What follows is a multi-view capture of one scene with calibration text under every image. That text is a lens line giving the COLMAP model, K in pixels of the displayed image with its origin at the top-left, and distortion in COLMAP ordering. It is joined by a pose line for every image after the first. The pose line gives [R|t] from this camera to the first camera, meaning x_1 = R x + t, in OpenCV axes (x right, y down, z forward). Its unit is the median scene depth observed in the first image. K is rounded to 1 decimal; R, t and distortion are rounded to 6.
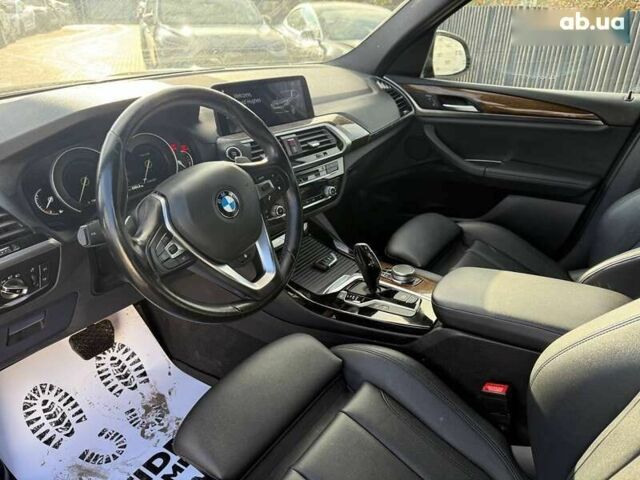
lens RADIAL K [[454.4, 0, 320.0], [0, 454.4, 240.0], [0, 0, 1]] dist [0.000584, -0.001121]
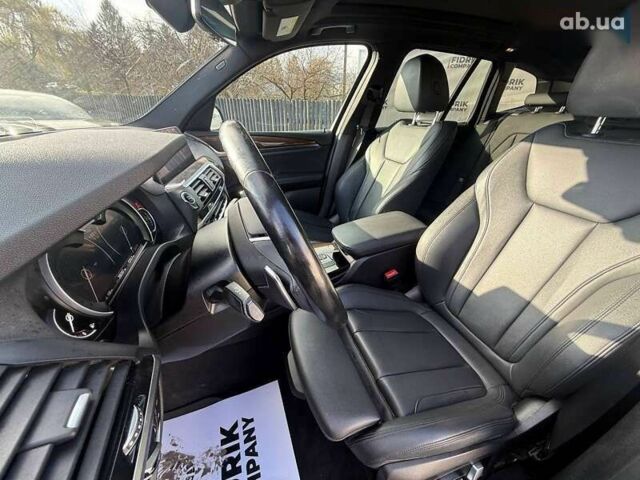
lens RADIAL K [[256.0, 0, 320.0], [0, 256.0, 240.0], [0, 0, 1]] dist [0.000763, 0.000040]
pose [[0.603769, -0.369284, 0.706465, -0.518791], [0.347822, 0.919456, 0.183357, -0.116913], [-0.717274, 0.135019, 0.683584, 0.423004]]
